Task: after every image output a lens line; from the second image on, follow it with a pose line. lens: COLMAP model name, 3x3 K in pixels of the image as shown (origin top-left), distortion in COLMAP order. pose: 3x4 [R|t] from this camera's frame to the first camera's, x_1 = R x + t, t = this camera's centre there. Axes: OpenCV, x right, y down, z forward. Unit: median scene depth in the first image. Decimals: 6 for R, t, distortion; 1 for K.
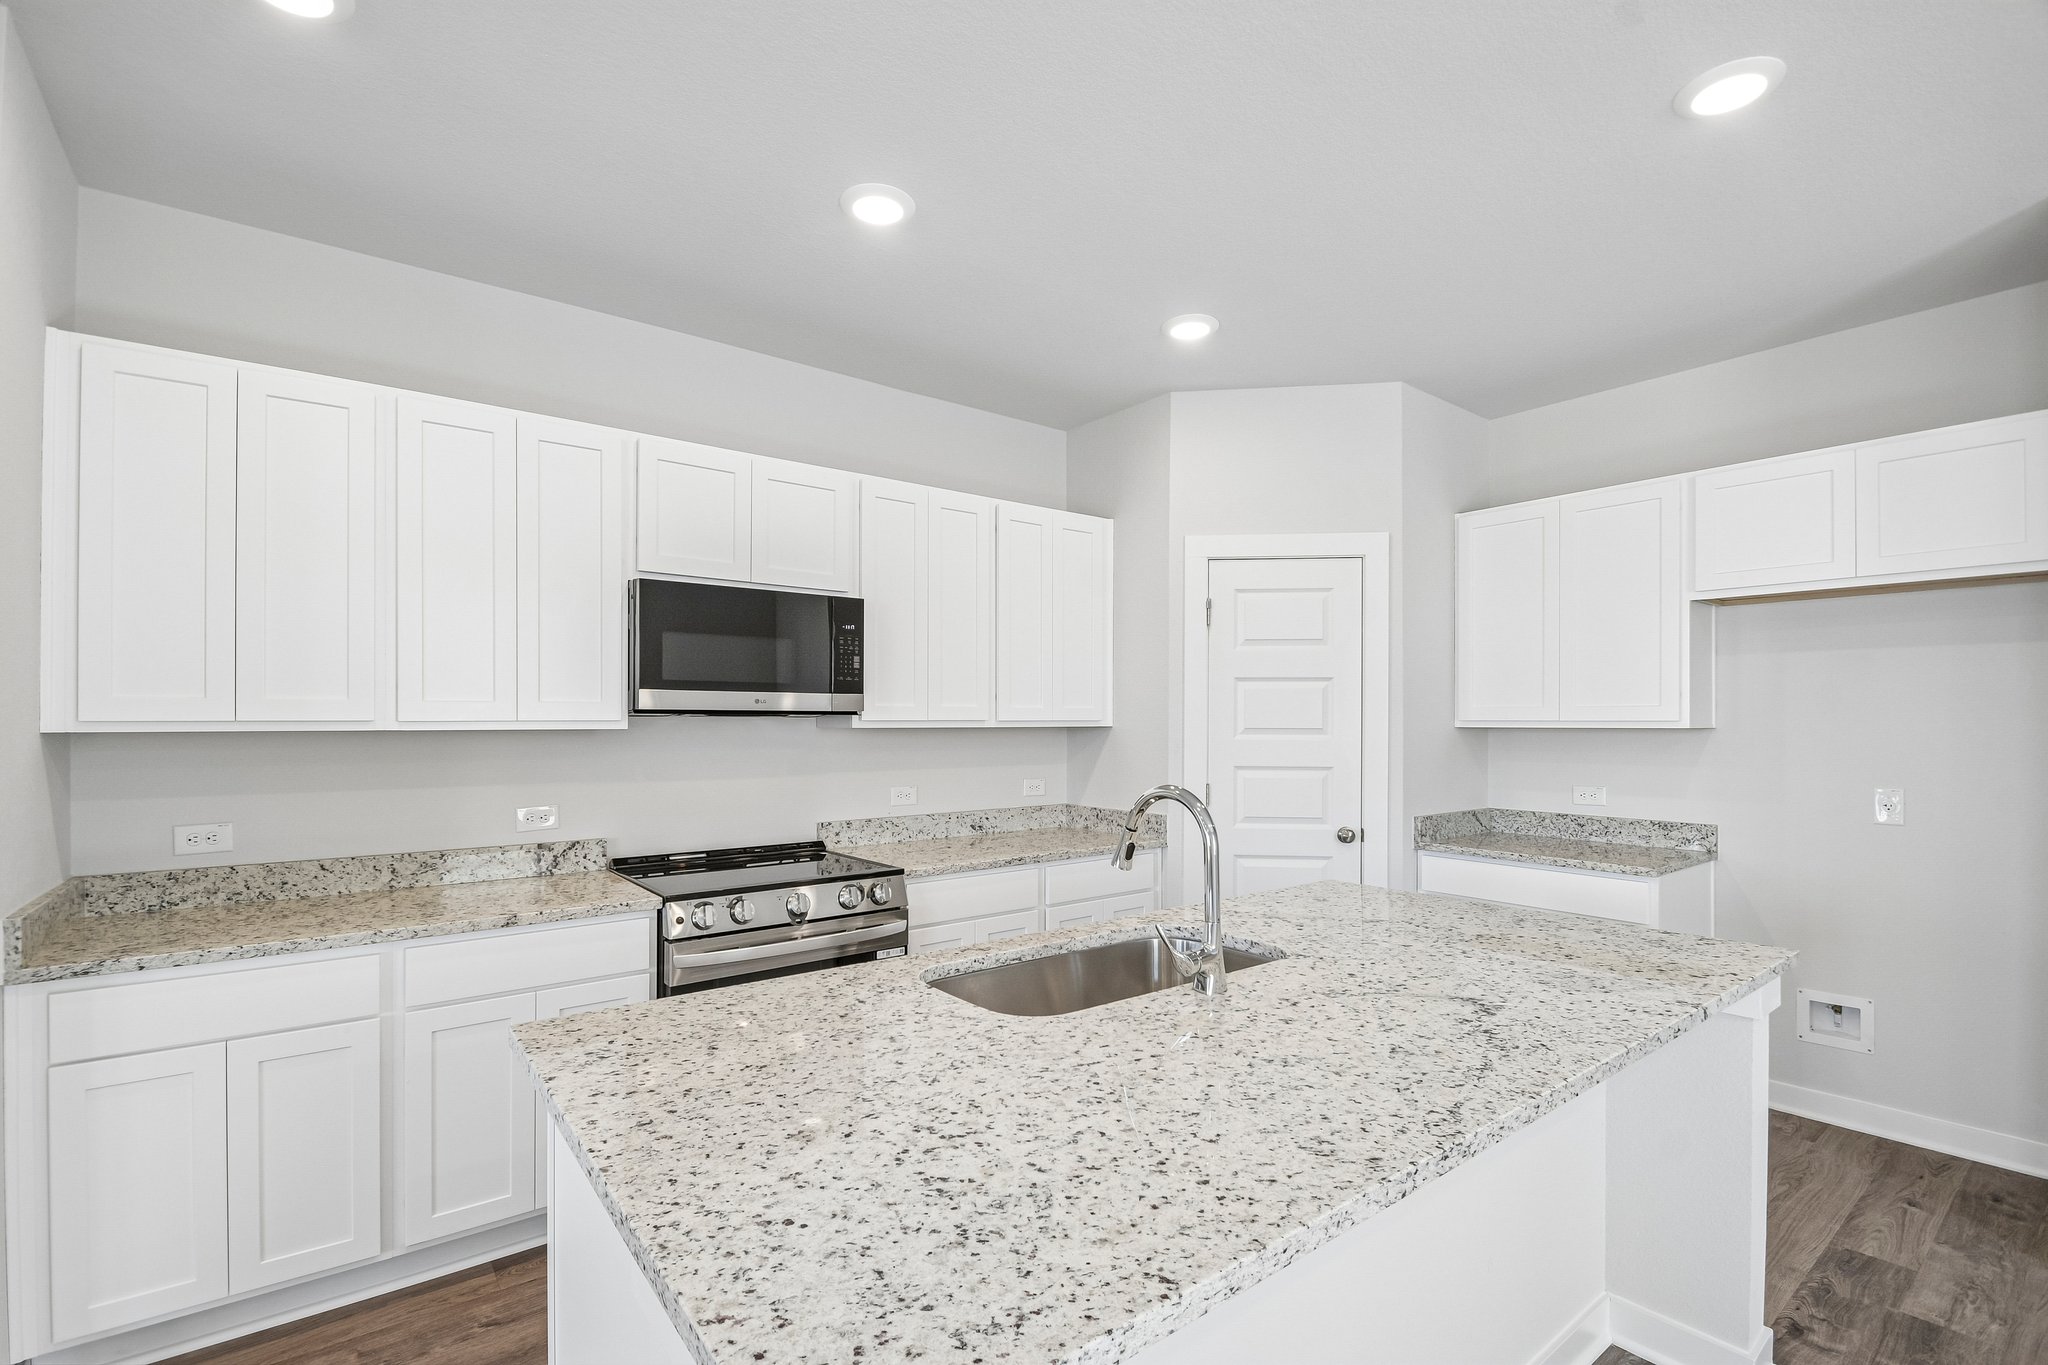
lens RADIAL K [[910.1, 0, 1018.5], [0, 910.1, 719.1], [0, 0, 1]] dist [0.004581, -0.010177]
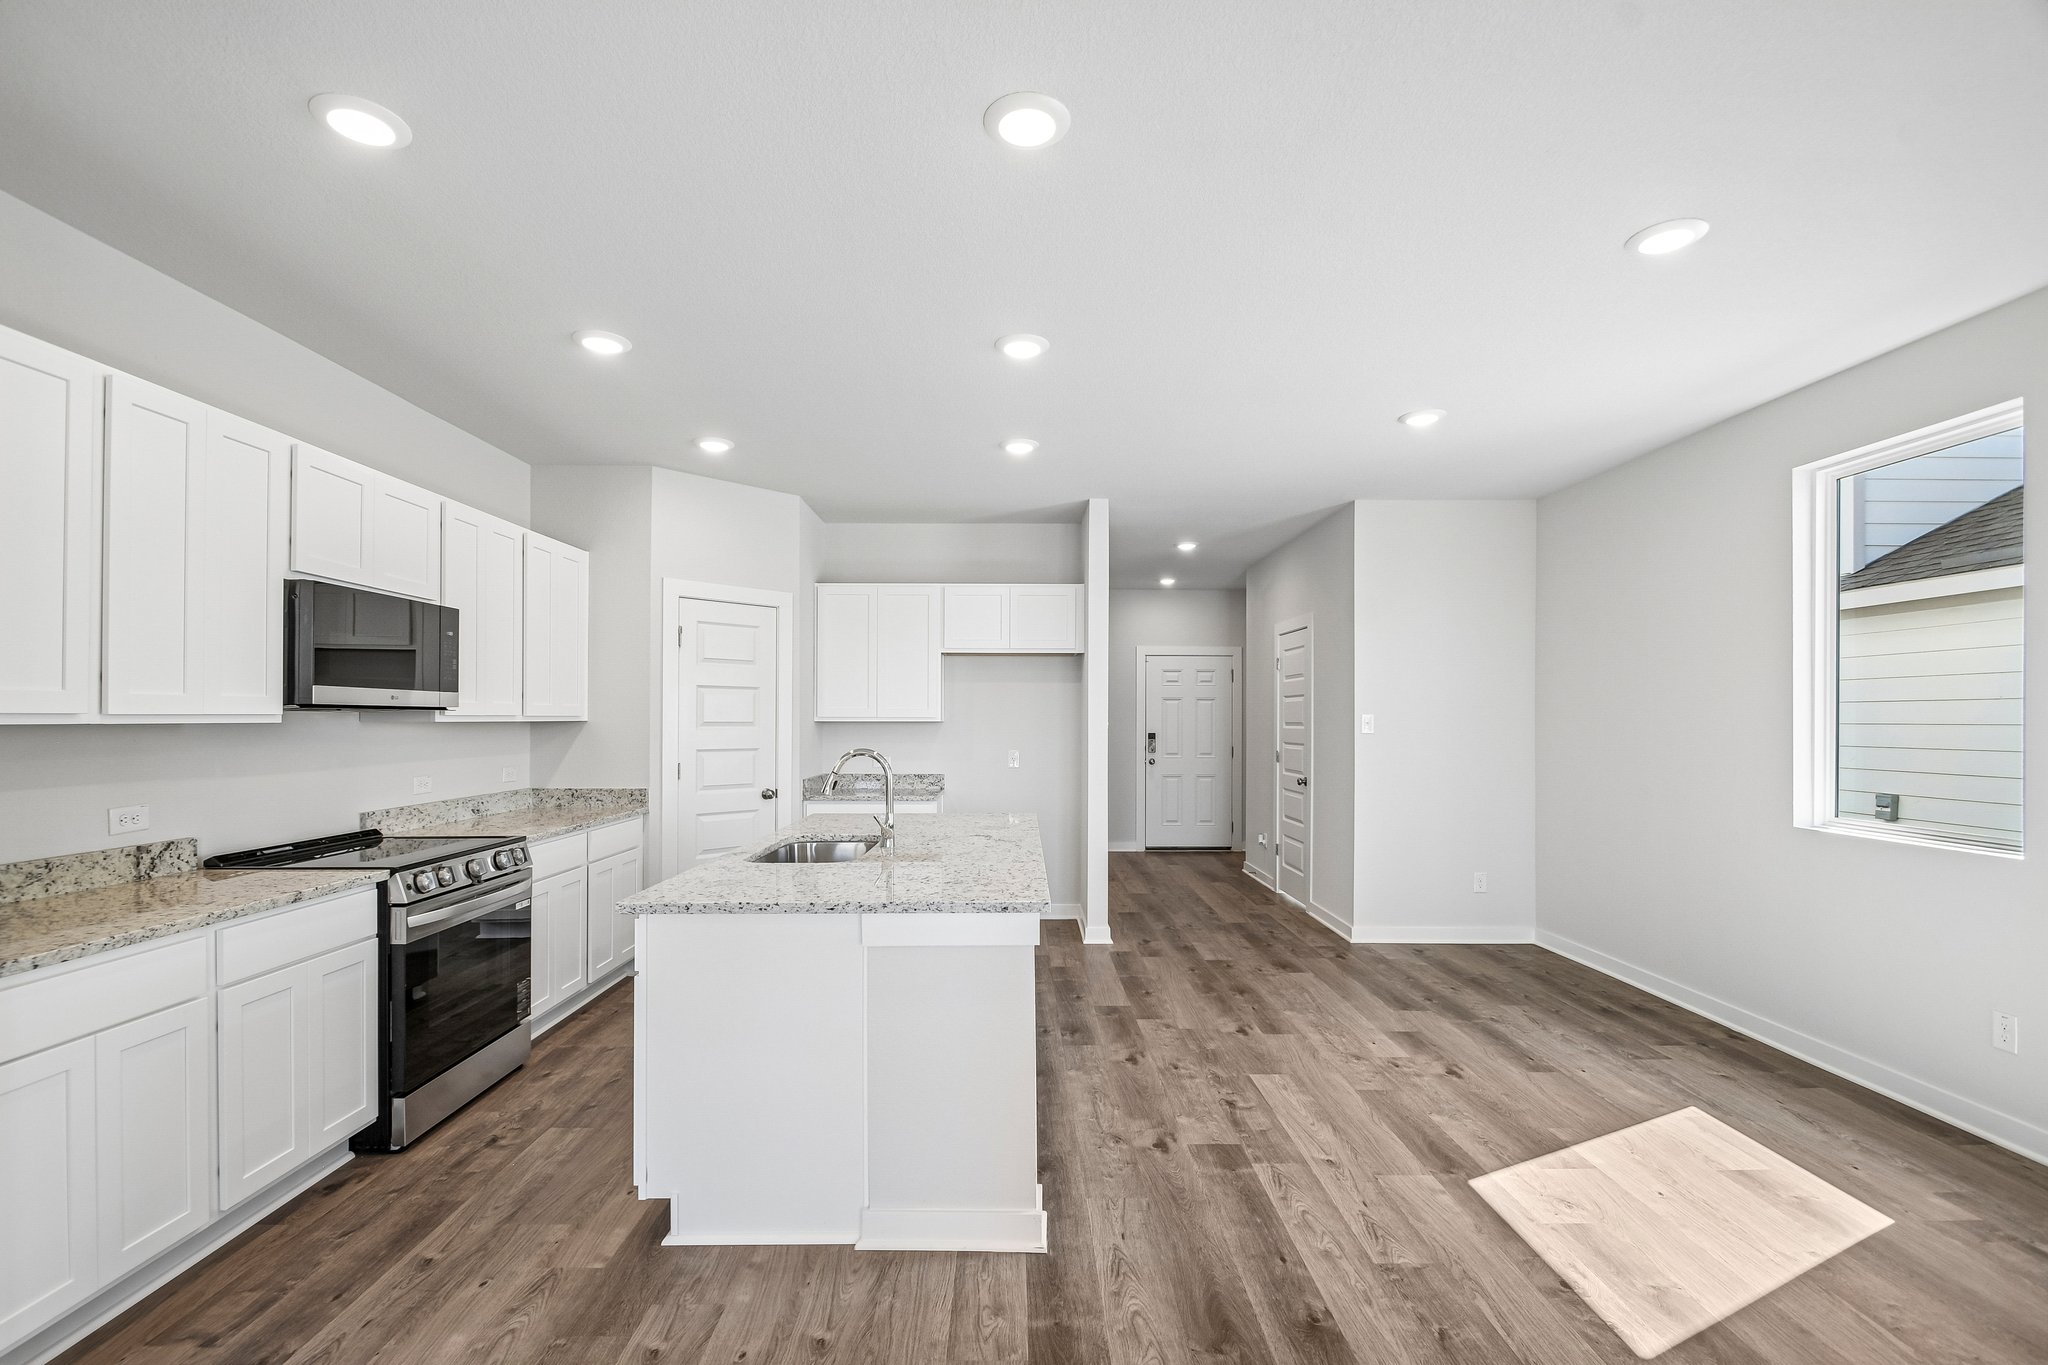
lens RADIAL K [[900.2, 0, 1017.5], [0, 900.2, 718.5], [0, 0, 1]] dist [0.009988, -0.014148]
pose [[0.608386, 0.001775, 0.793640, -0.652157], [-0.004298, 0.999990, 0.001058, 0.001152], [-0.793630, -0.004055, 0.608387, -0.254594]]
